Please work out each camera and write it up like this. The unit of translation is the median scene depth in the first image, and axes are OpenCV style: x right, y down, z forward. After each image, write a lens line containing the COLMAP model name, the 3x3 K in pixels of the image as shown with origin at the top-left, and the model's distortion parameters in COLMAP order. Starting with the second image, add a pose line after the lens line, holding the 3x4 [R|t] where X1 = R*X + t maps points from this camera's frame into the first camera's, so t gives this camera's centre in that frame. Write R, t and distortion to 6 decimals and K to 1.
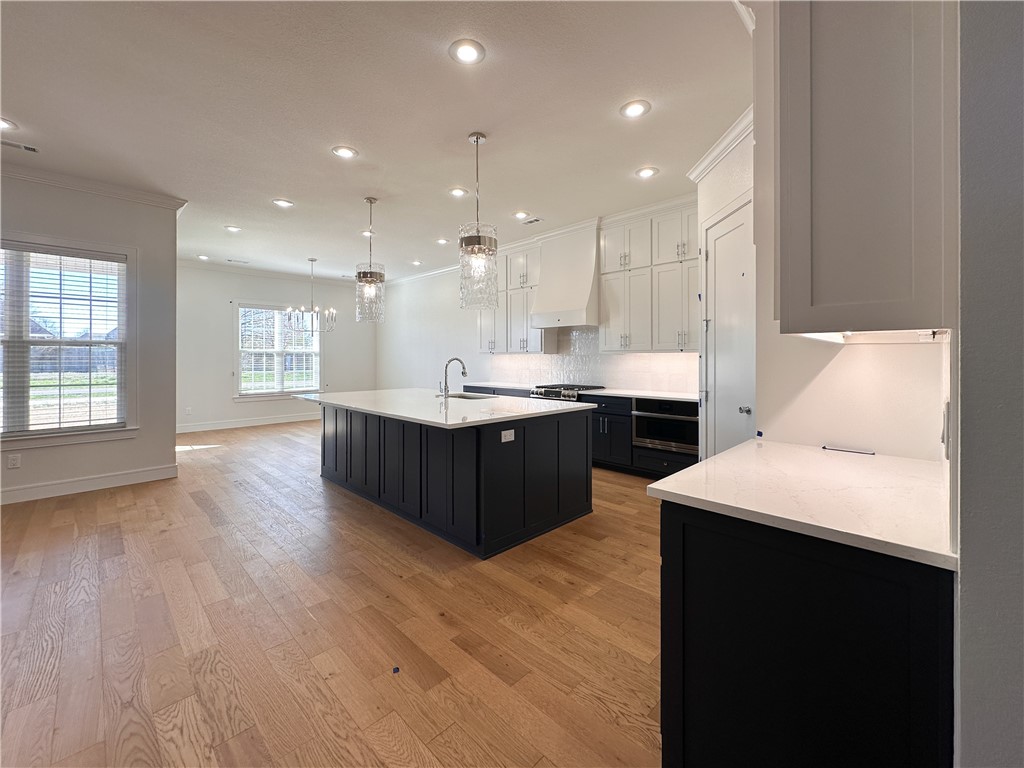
lens RADIAL K [[414.1, 0, 517.1], [0, 414.1, 378.2], [0, 0, 1]] dist [-0.000405, -0.000205]
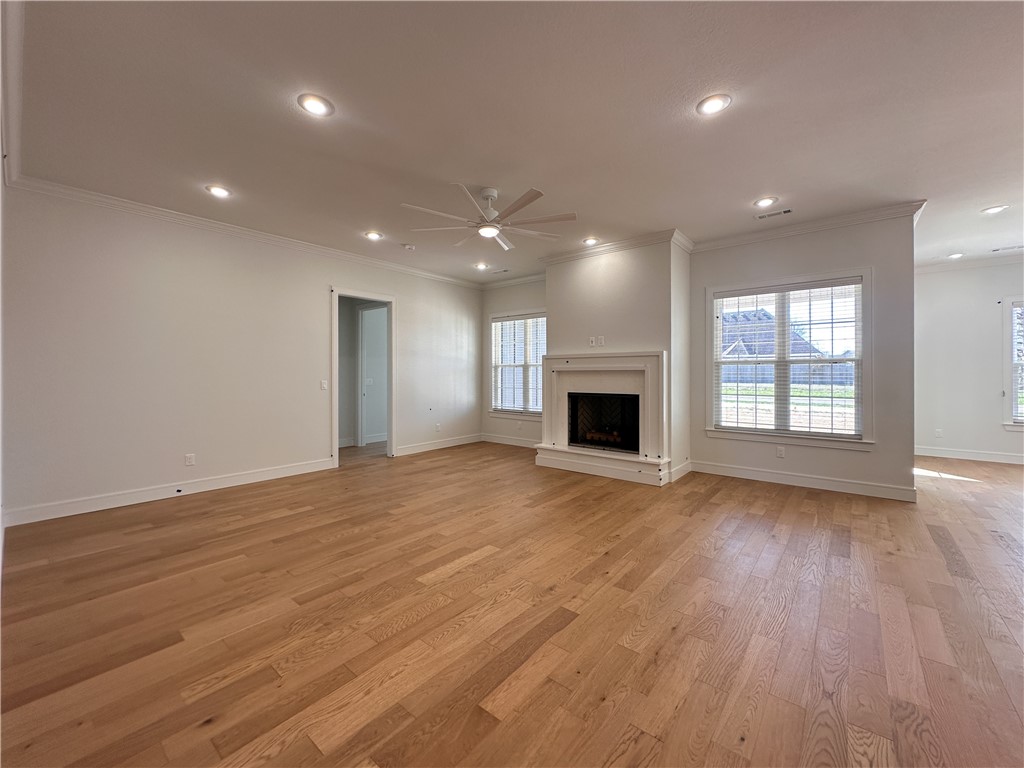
lens RADIAL K [[414.3, 0, 512.0], [0, 414.3, 384.0], [0, 0, 1]] dist [0.000677, 0.000305]
pose [[0.085026, 0.023902, -0.996092, 0.025655], [-0.047353, 0.998680, 0.019922, -0.001553], [0.995253, 0.045474, 0.086046, 0.028671]]
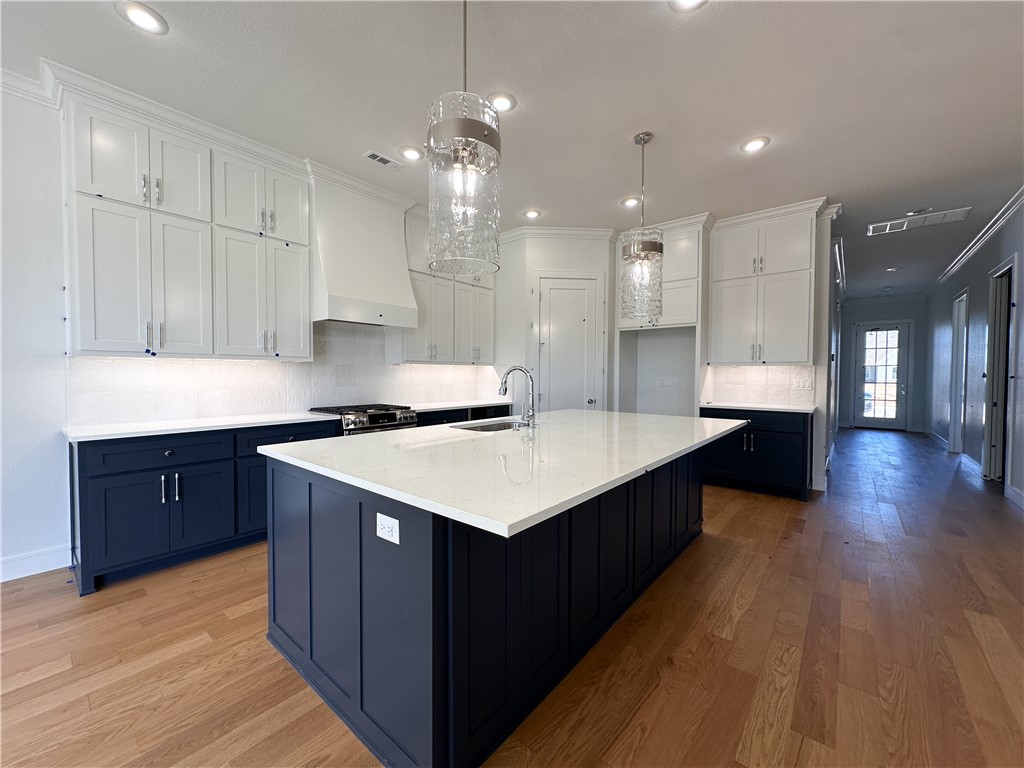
lens RADIAL K [[410.1, 0, 512.0], [0, 410.1, 384.0], [0, 0, 1]] dist [-0.000732, -0.000070]
pose [[-0.080608, -0.019600, 0.996553, -0.922362], [0.048844, 0.998528, 0.023589, -0.039721], [-0.995548, 0.050577, -0.079532, 1.221877]]
